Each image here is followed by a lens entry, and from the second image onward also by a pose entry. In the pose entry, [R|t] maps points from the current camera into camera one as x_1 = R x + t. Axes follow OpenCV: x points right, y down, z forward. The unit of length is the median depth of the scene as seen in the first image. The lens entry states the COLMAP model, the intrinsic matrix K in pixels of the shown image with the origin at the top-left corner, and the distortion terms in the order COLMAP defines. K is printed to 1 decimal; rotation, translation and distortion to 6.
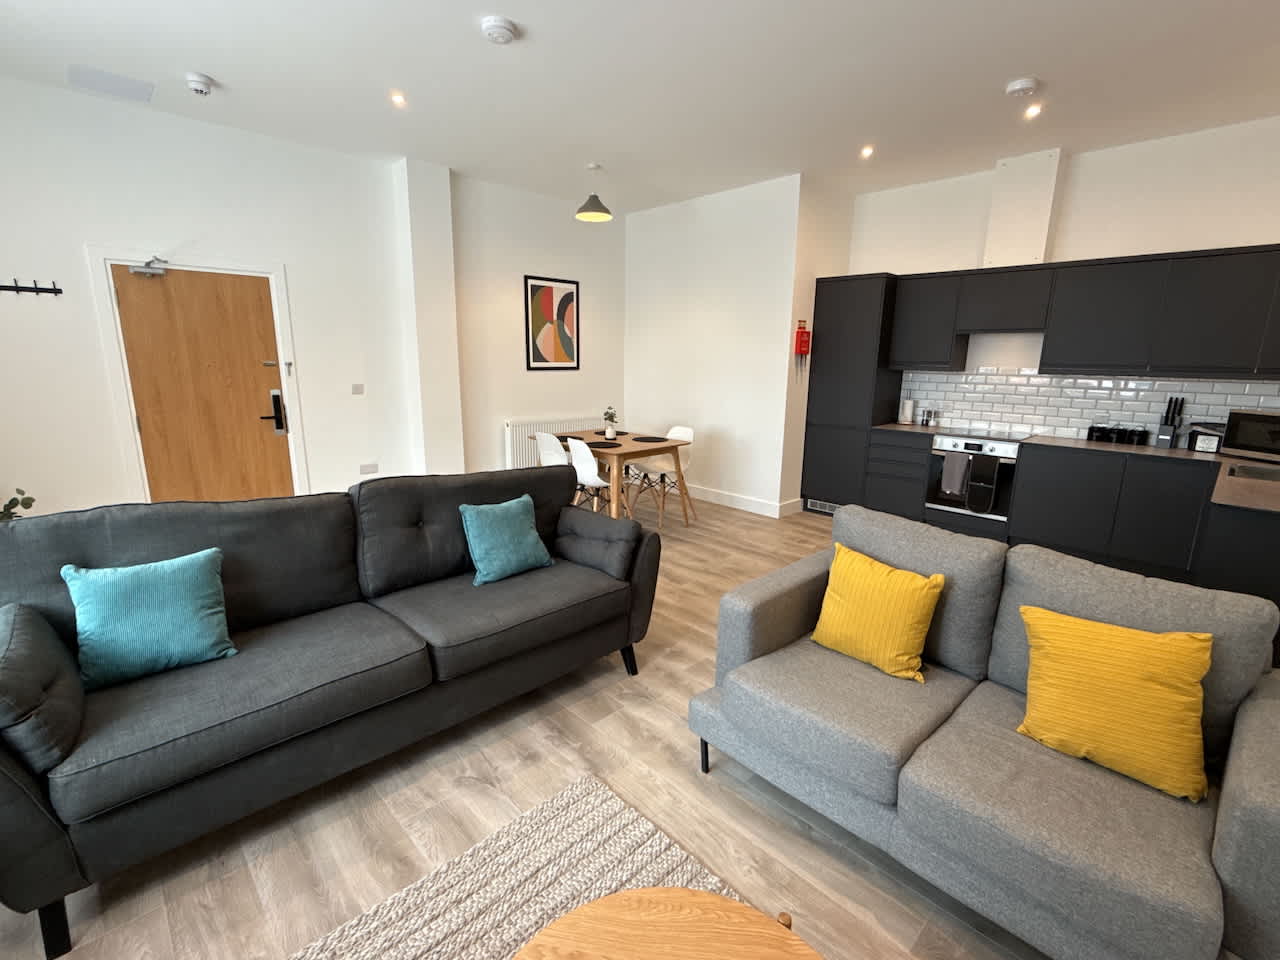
lens RADIAL K [[580.8, 0, 637.7], [0, 580.8, 482.6], [0, 0, 1]] dist [0.001496, -0.000700]
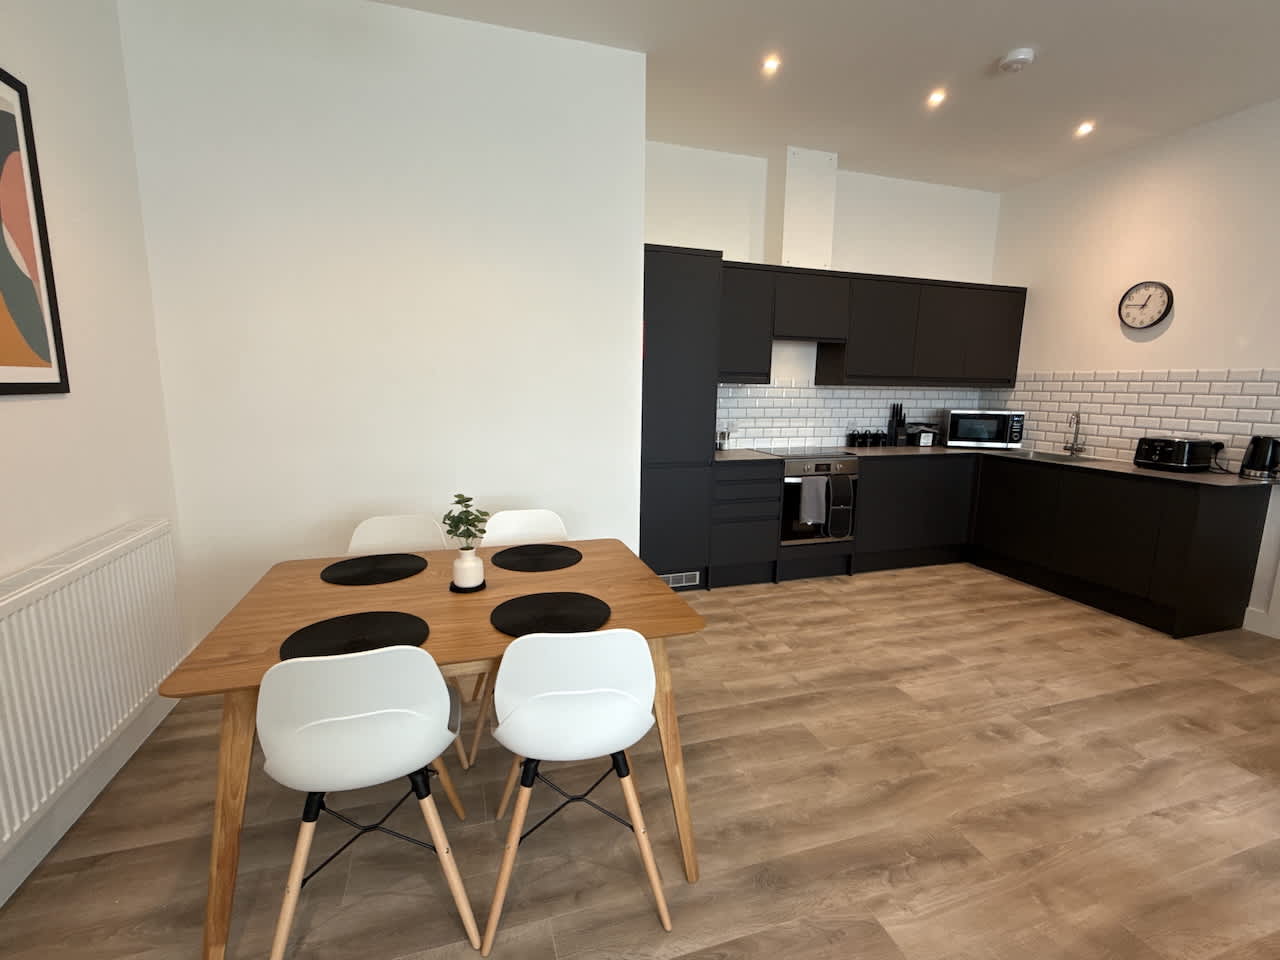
lens RADIAL K [[580.8, 0, 644.0], [0, 580.8, 483.2], [0, 0, 1]] dist [0.001496, -0.000700]
pose [[0.438580, -0.159047, 0.884507, -0.332666], [0.184164, 0.979234, 0.084763, -0.163237], [-0.879620, 0.125719, 0.458763, 0.831508]]
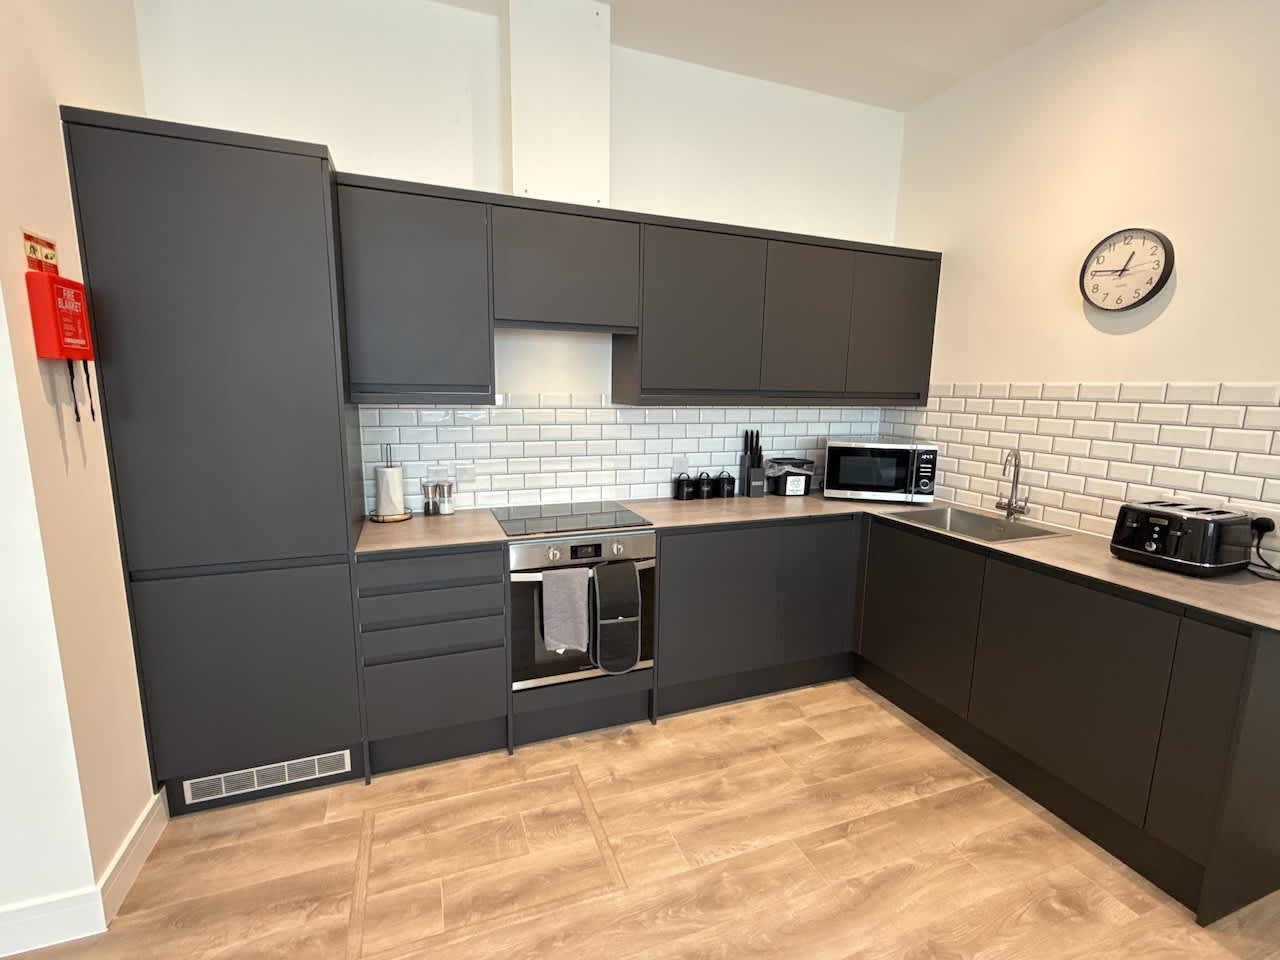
lens RADIAL K [[580.8, 0, 644.5], [0, 580.8, 484.8], [0, 0, 1]] dist [0.001496, -0.000700]
pose [[0.388580, -0.160372, 0.907351, 0.144478], [0.187225, 0.977936, 0.092667, -0.155222], [-0.902193, 0.133870, 0.410032, 0.734352]]
